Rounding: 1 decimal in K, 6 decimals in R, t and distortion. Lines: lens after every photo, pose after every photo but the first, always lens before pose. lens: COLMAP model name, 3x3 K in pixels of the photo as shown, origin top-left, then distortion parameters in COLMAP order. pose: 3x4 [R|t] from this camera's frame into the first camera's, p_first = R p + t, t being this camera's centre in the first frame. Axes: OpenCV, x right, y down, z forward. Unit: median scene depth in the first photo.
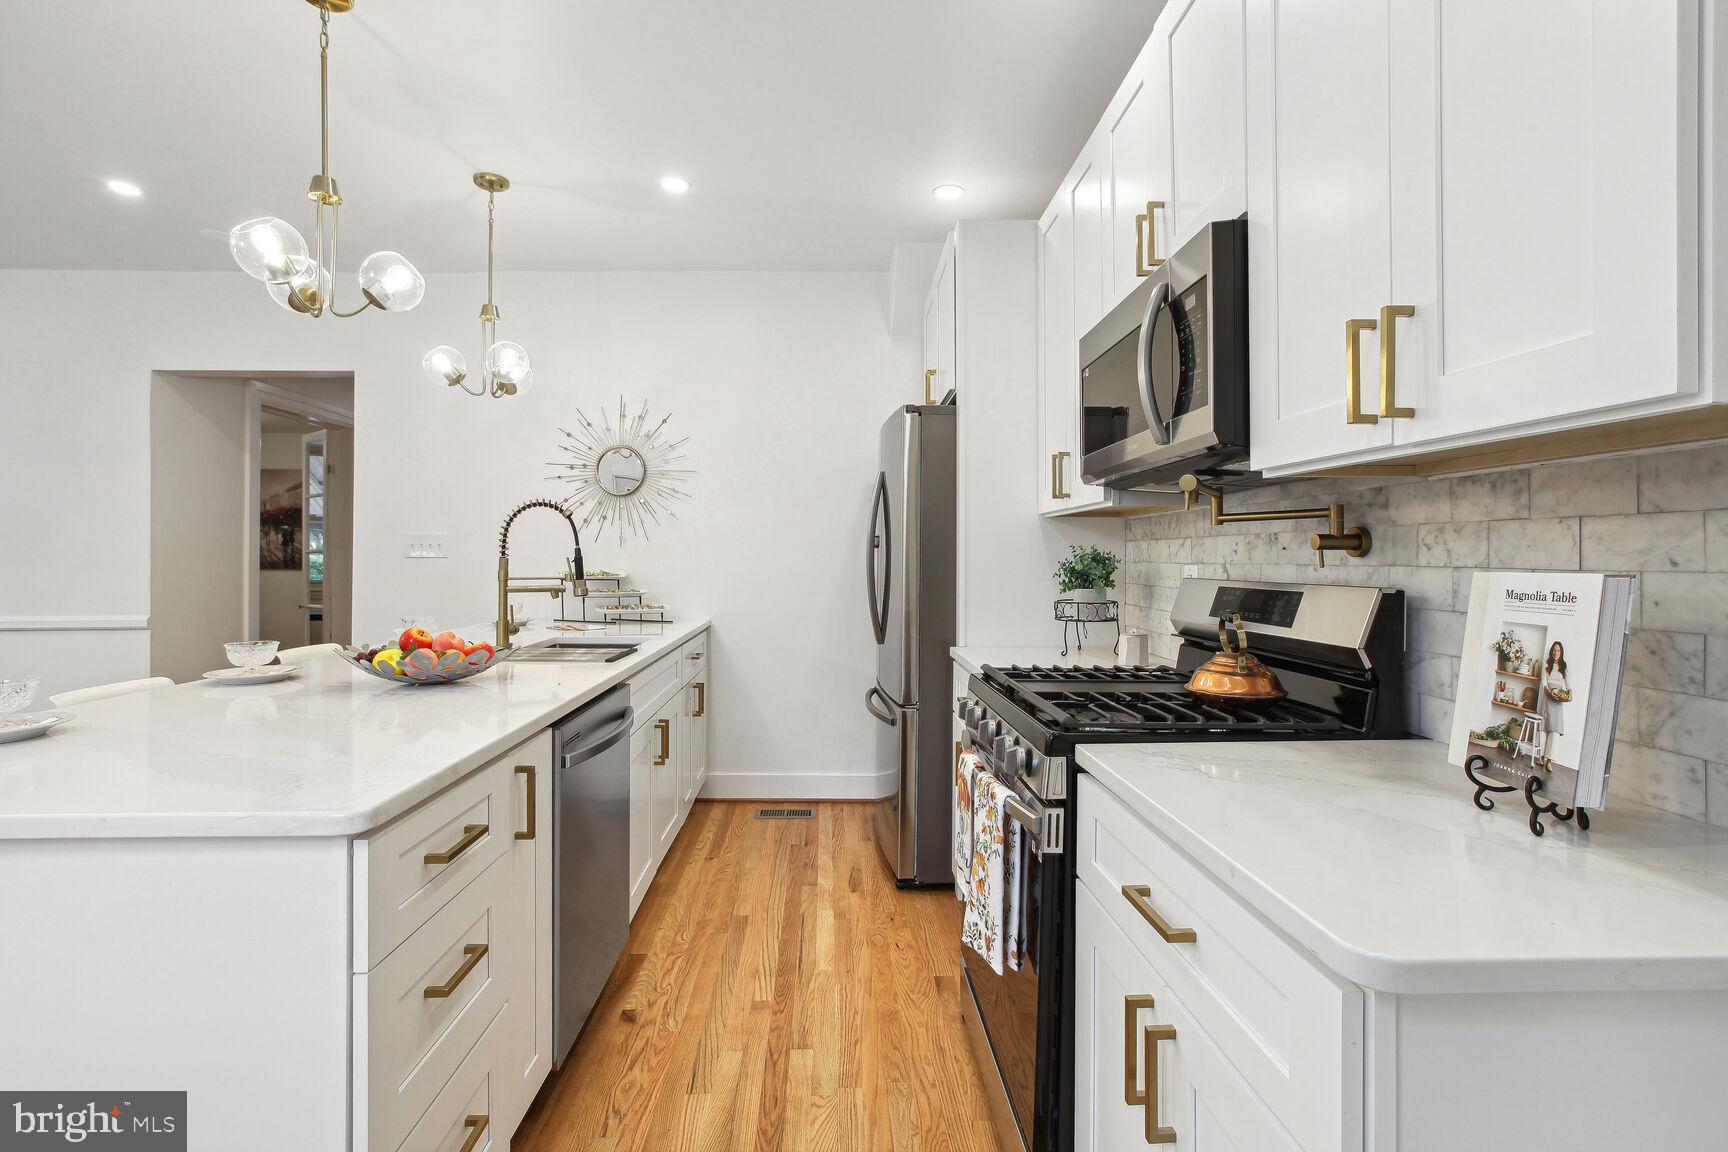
lens RADIAL K [[795.5, 0, 872.3], [0, 795.5, 554.5], [0, 0, 1]] dist [-0.015191, 0.000755]
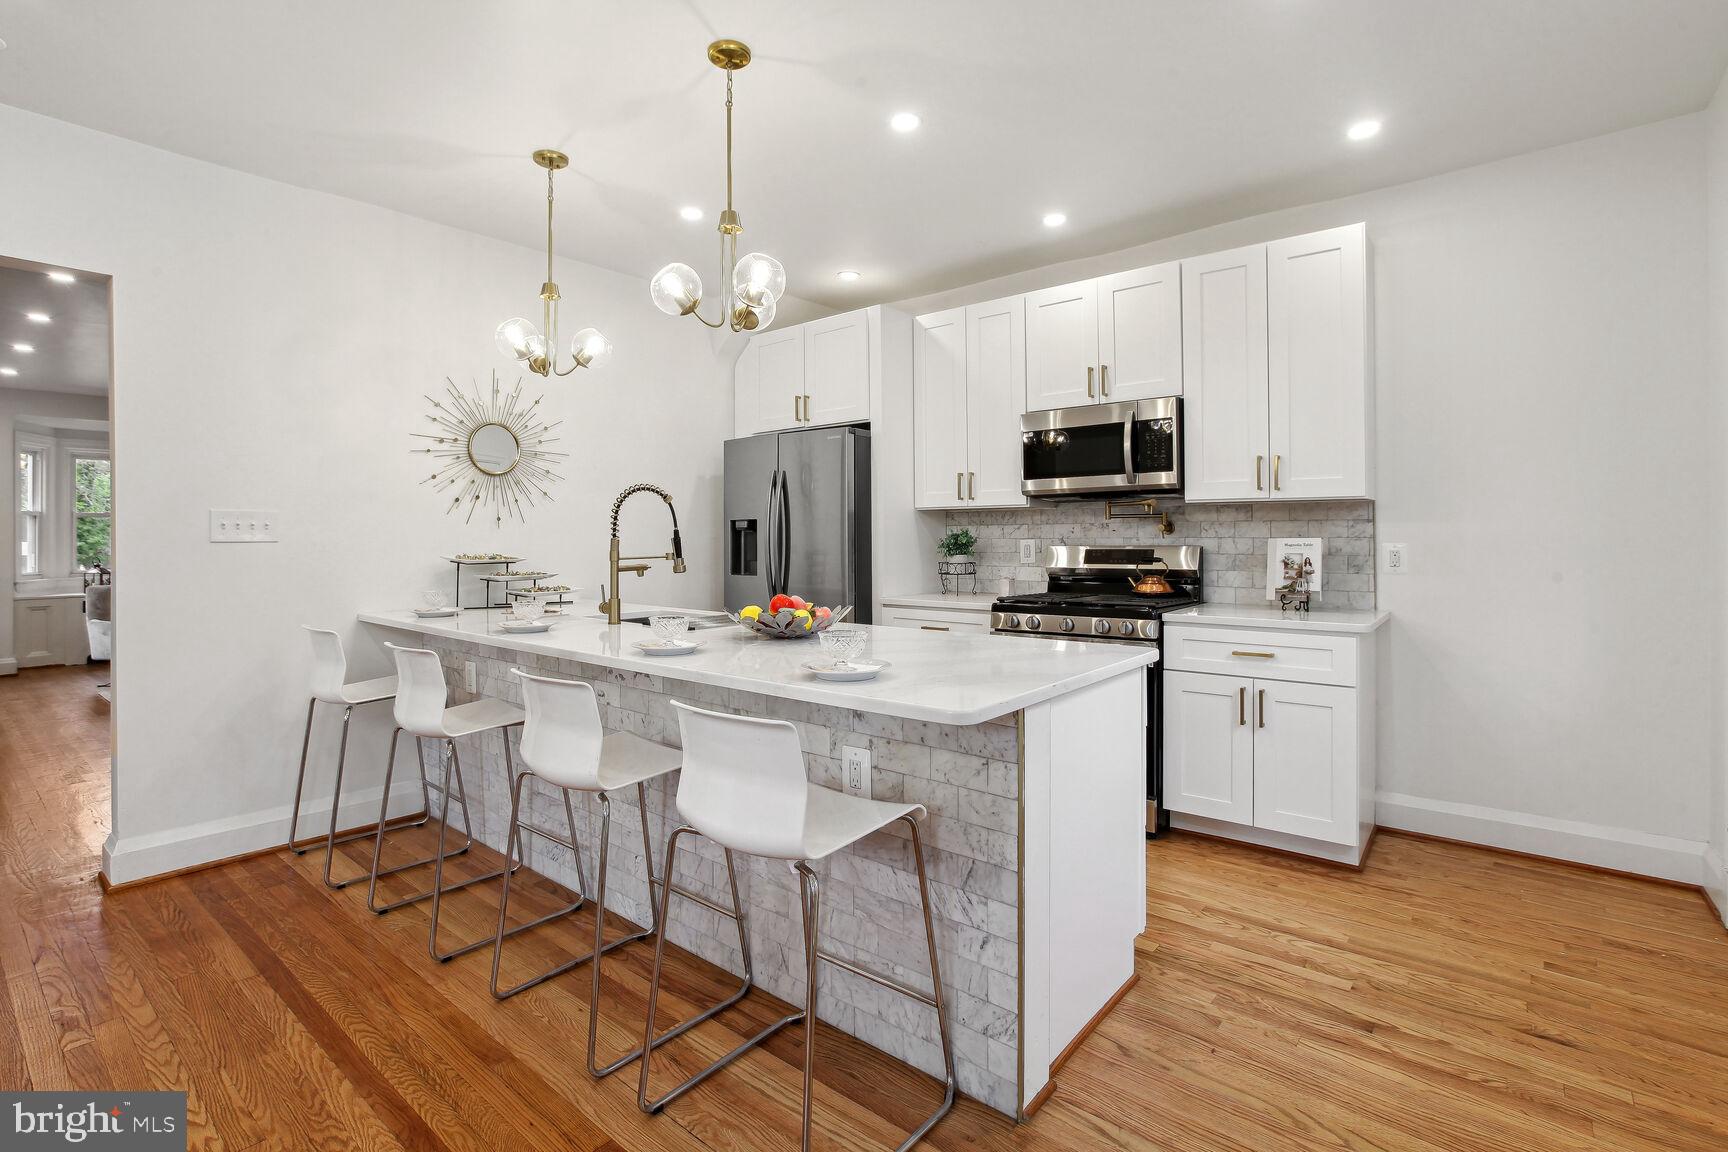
lens RADIAL K [[795.5, 0, 891.9], [0, 795.5, 526.8], [0, 0, 1]] dist [-0.015191, 0.000755]
pose [[0.658741, 0.003073, 0.752364, -0.720206], [0.004754, 0.999955, -0.008246, -0.001387], [-0.752355, 0.009008, 0.658697, 0.013918]]
